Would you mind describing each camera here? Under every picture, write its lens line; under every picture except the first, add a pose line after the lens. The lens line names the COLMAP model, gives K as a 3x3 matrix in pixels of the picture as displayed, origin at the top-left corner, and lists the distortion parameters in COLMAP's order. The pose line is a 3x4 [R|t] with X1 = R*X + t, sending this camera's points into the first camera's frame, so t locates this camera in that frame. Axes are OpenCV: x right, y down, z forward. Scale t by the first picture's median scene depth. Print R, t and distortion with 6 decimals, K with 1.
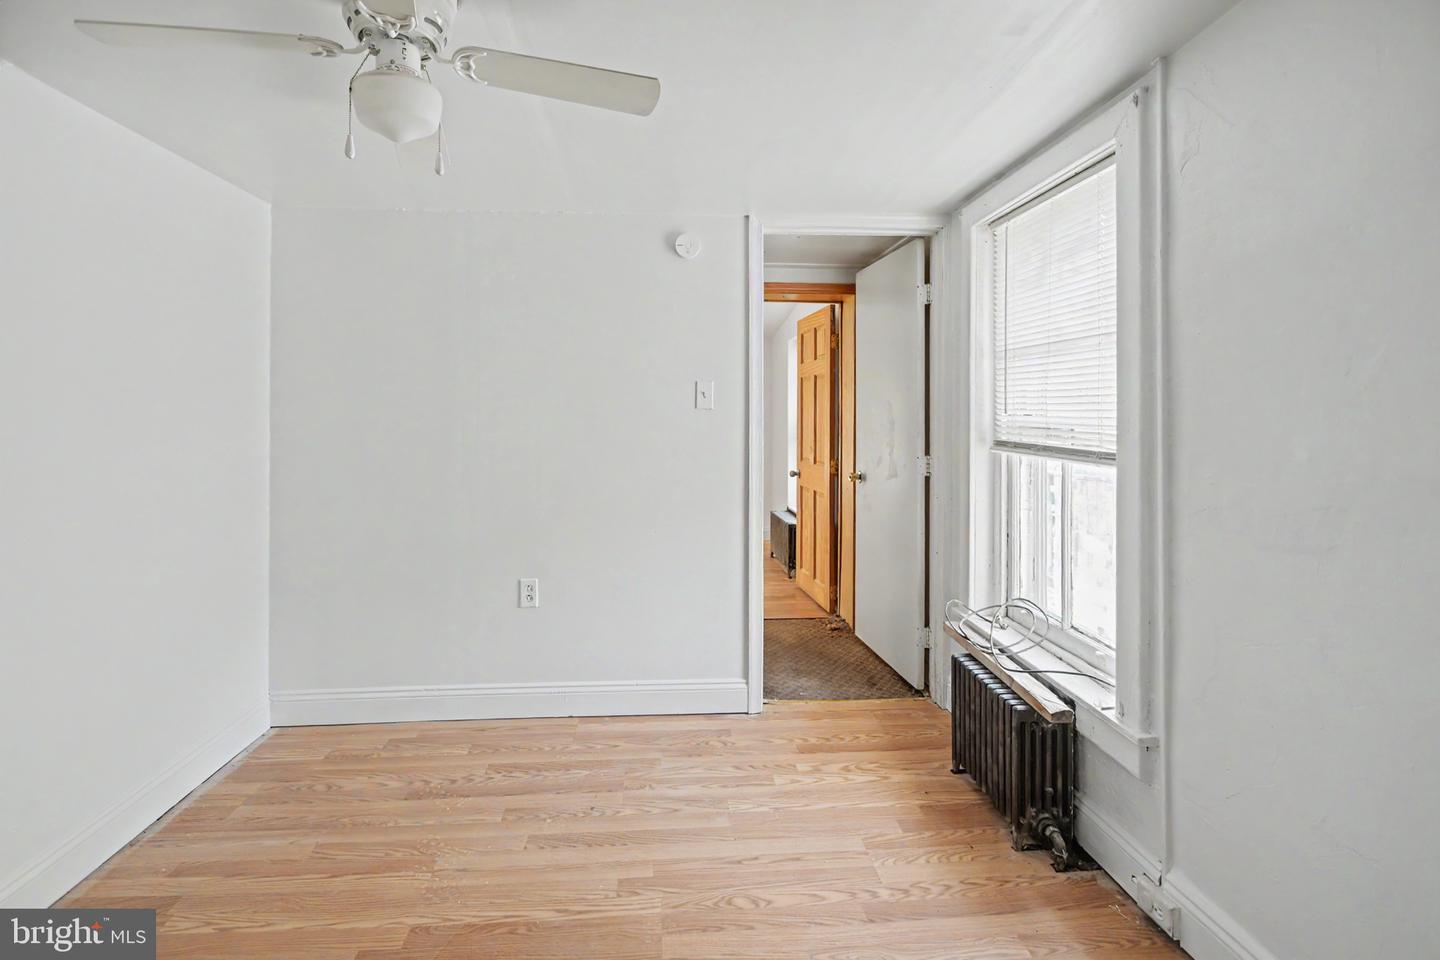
lens RADIAL K [[647.8, 0, 716.4], [0, 647.8, 418.2], [0, 0, 1]] dist [-0.000038, -0.000247]
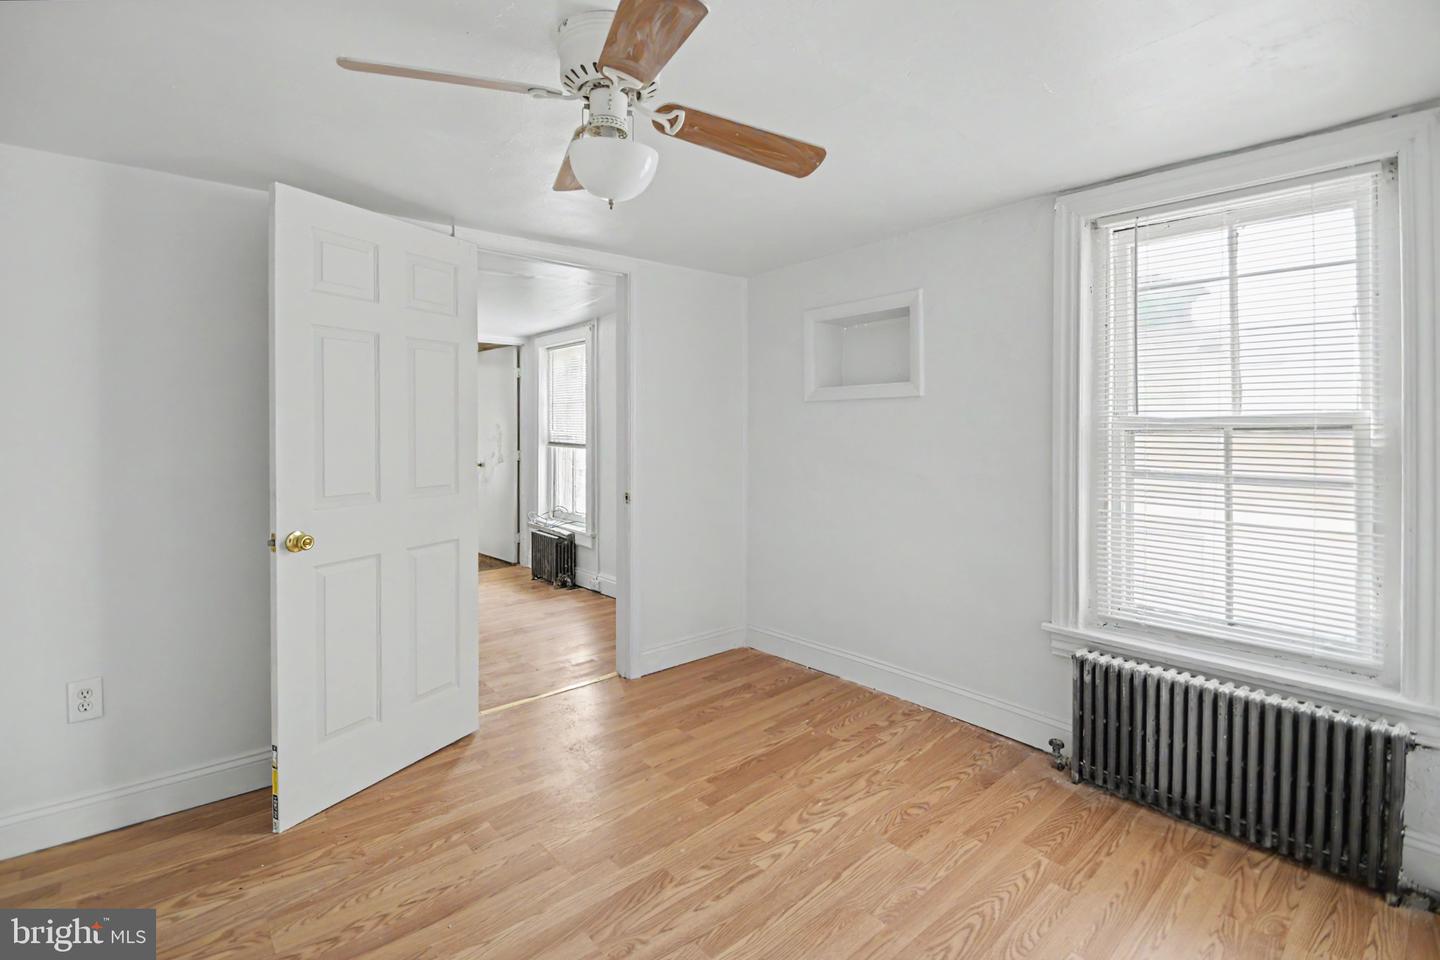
lens RADIAL K [[665.0, 0, 705.1], [0, 665.0, 441.9], [0, 0, 1]] dist [-0.001351, -0.001443]
pose [[0.813560, -0.008385, 0.581420, -0.535182], [-0.001696, 0.999858, 0.016793, -0.006374], [-0.581478, -0.014648, 0.813430, -1.354123]]
